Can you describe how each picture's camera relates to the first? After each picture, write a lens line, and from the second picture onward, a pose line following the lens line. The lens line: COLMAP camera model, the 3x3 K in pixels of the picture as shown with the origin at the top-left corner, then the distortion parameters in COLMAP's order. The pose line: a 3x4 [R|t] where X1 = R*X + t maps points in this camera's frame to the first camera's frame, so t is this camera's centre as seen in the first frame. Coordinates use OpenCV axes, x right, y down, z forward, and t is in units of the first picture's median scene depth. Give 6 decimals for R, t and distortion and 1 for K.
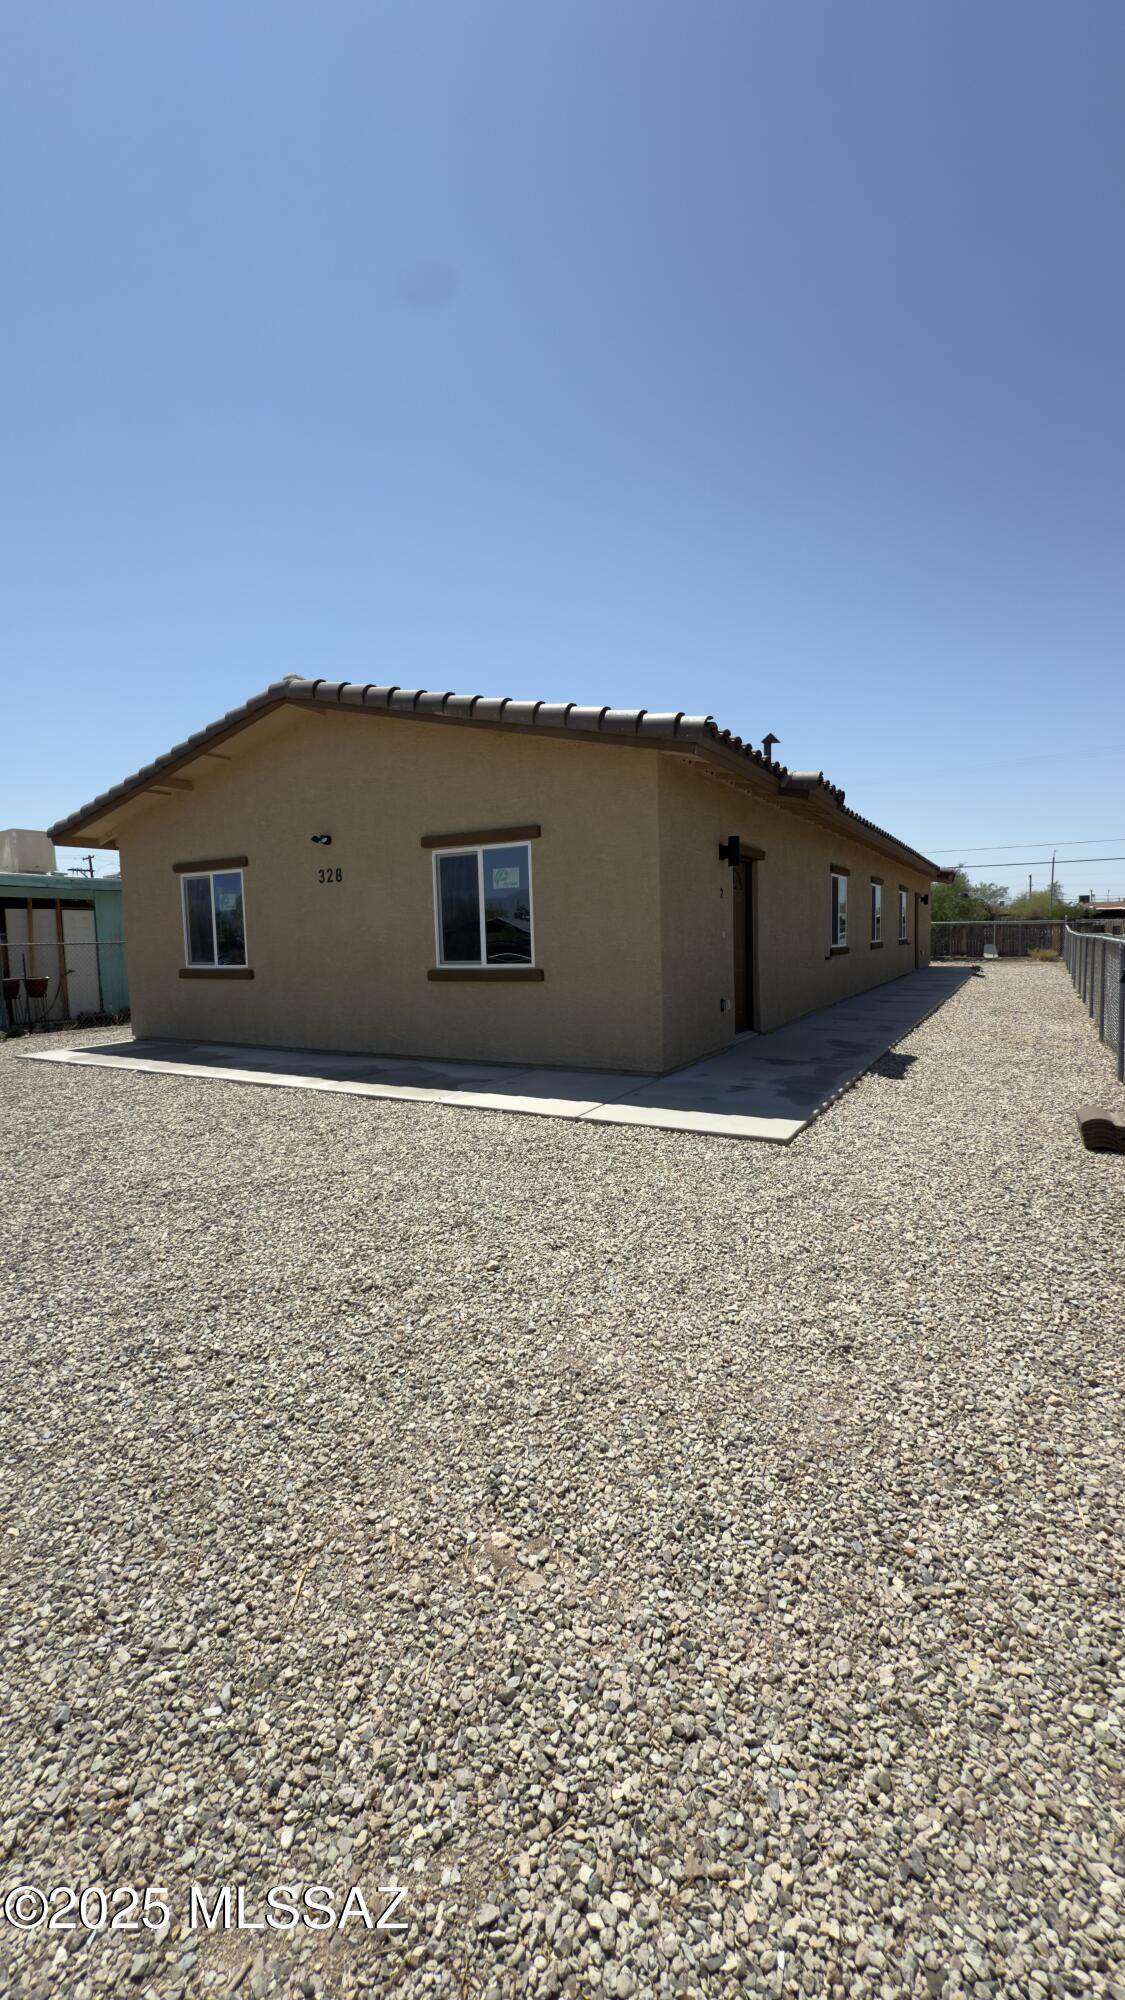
lens RADIAL K [[801.1, 0, 567.8], [0, 801.1, 1005.0], [0, 0, 1]] dist [-0.001538, -0.000130]
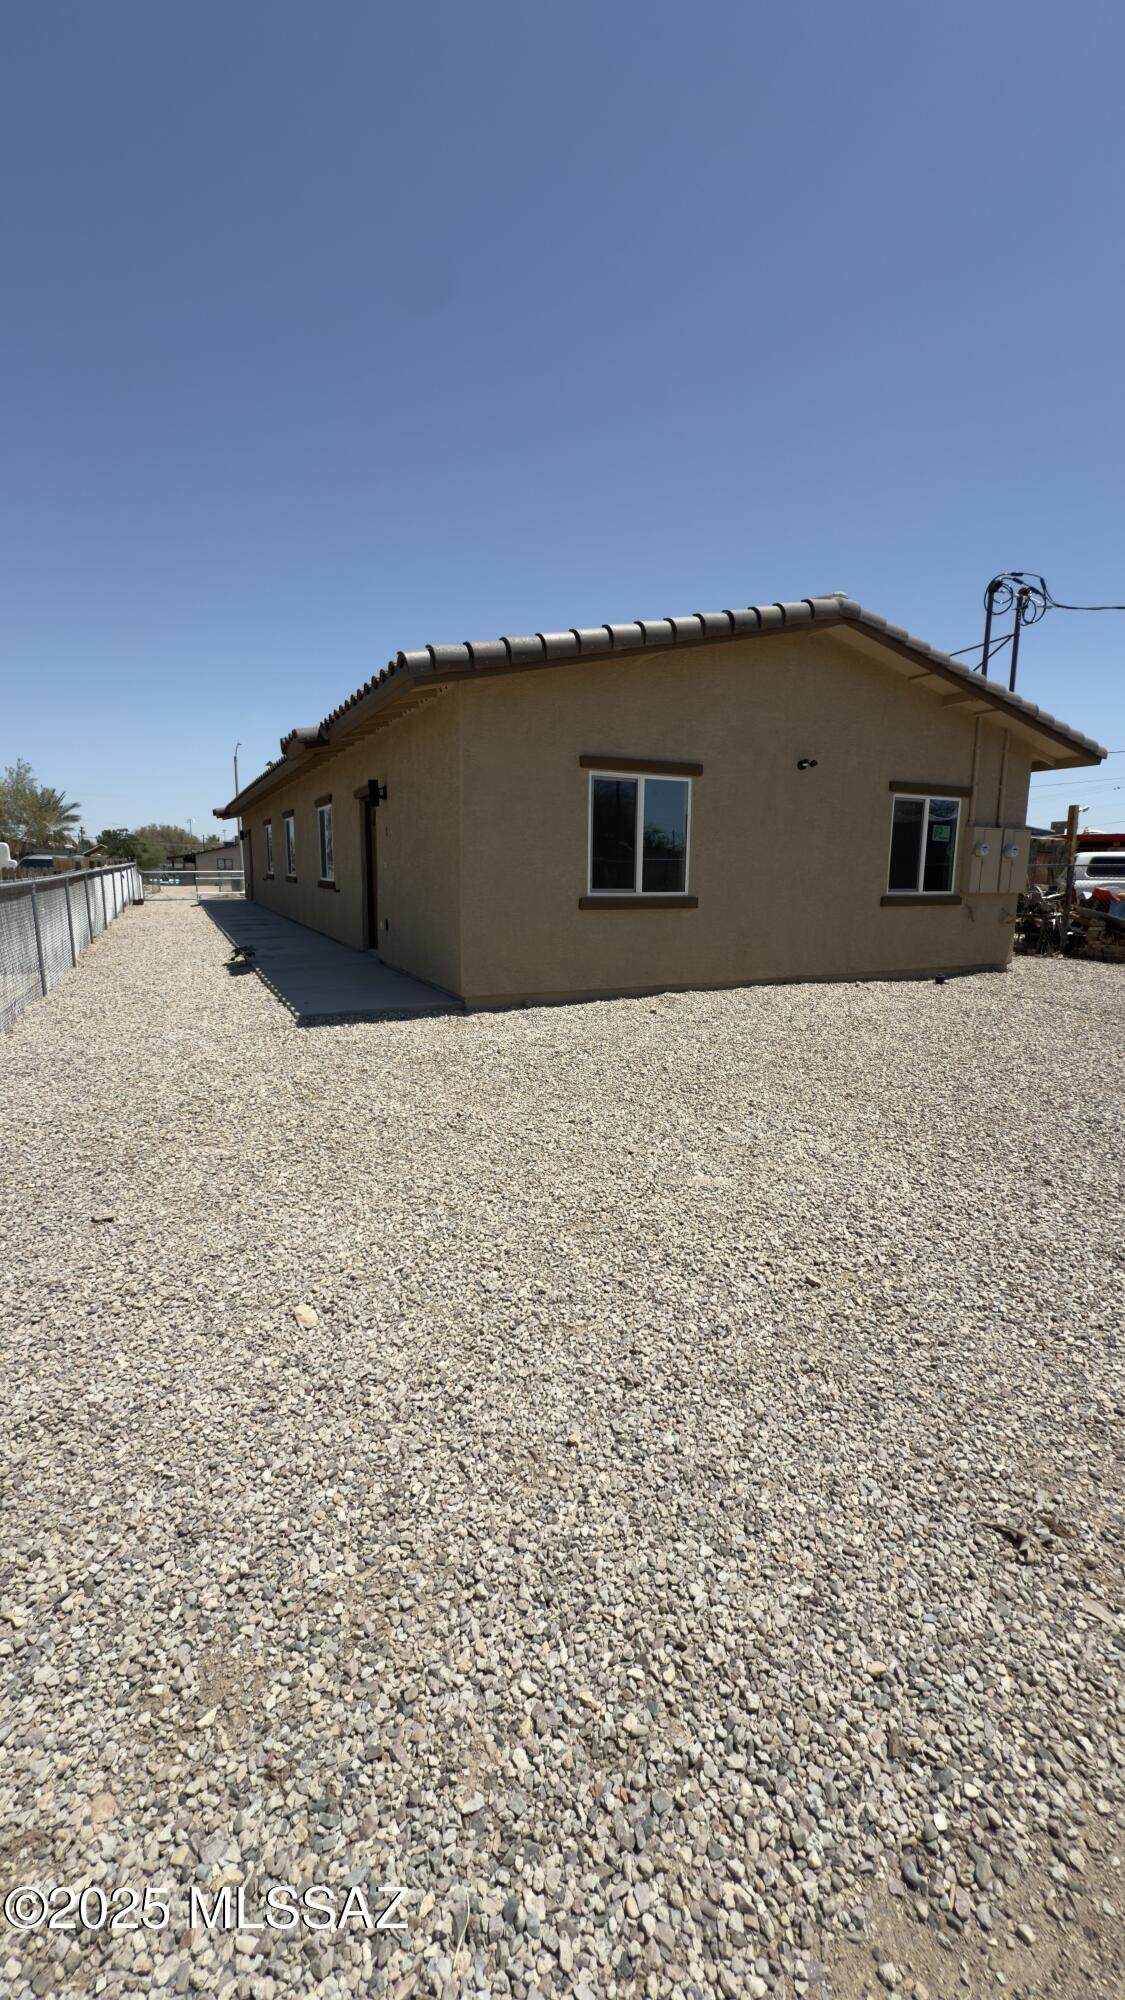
lens RADIAL K [[801.1, 0, 572.6], [0, 801.1, 1000.1], [0, 0, 1]] dist [-0.001538, -0.000130]
pose [[0.608609, -0.091461, 0.788181, -1.012833], [0.033497, 0.995411, 0.089642, -0.007905], [-0.792763, -0.028155, 0.608880, 0.453685]]
